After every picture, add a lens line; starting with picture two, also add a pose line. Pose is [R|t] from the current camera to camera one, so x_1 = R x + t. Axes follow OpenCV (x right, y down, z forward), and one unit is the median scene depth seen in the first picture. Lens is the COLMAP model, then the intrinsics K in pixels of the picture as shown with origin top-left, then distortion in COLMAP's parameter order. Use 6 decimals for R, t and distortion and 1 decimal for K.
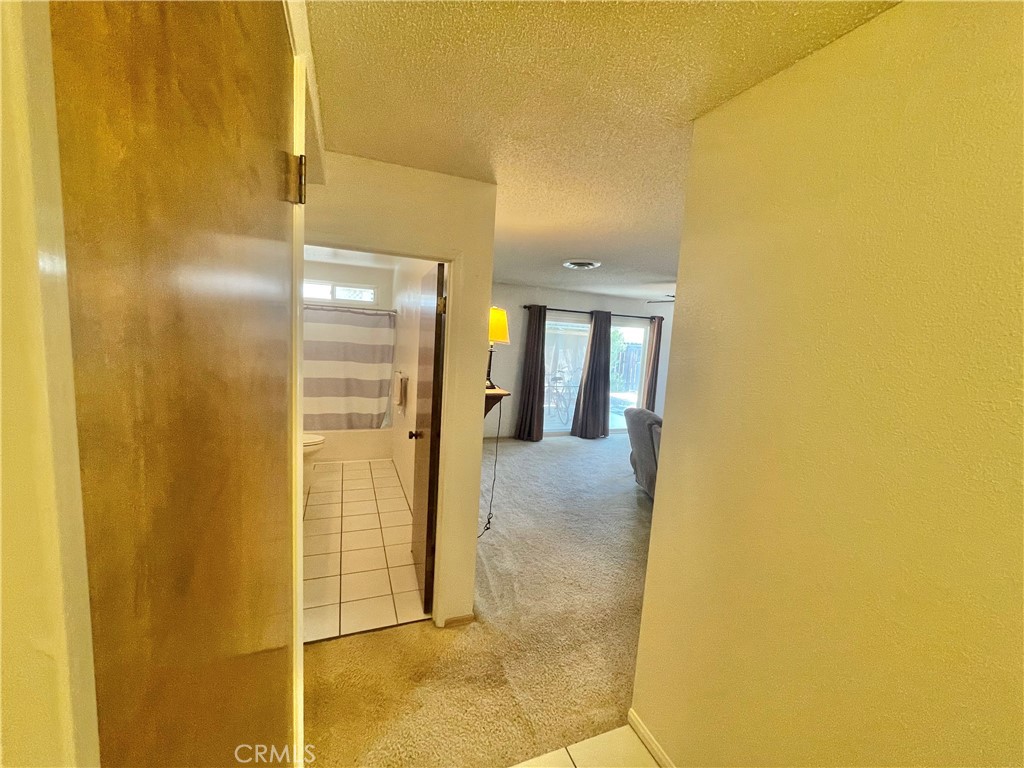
lens RADIAL K [[414.5, 0, 514.9], [0, 414.5, 382.7], [0, 0, 1]] dist [0.000627, 0.000242]
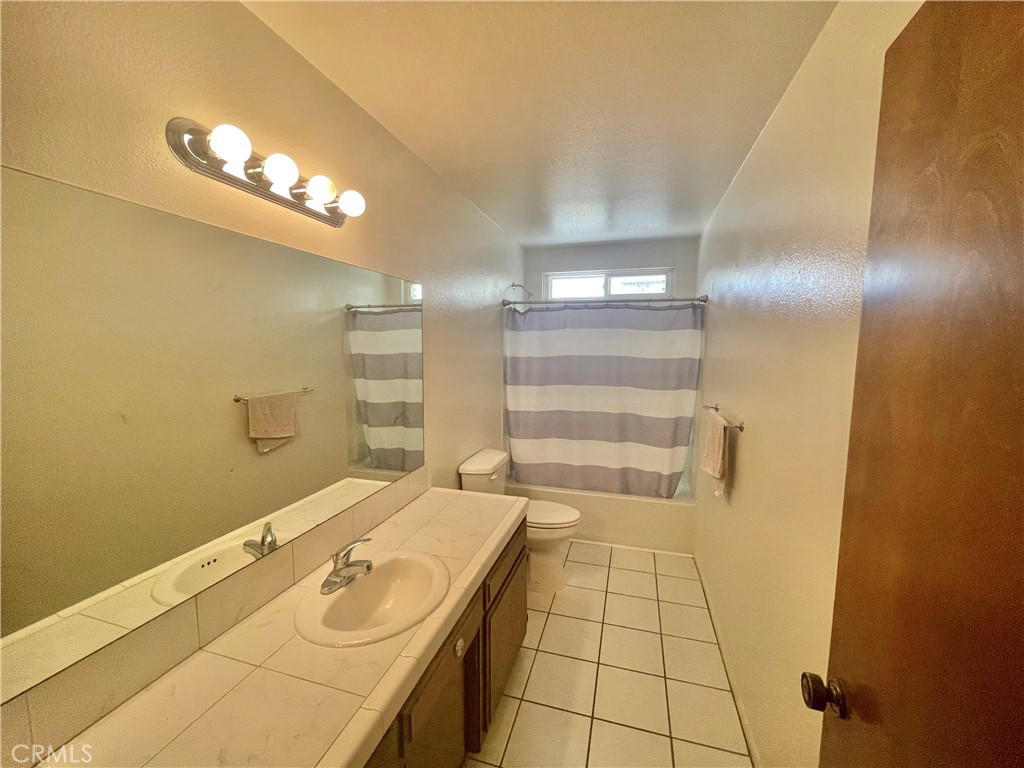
lens RADIAL K [[414.5, 0, 508.4], [0, 414.5, 388.4], [0, 0, 1]] dist [0.000627, 0.000242]
pose [[0.774725, 0.006012, -0.632270, -0.135748], [-0.027265, 0.999342, -0.023905, -0.028007], [0.631710, 0.035759, 0.774379, 0.391383]]
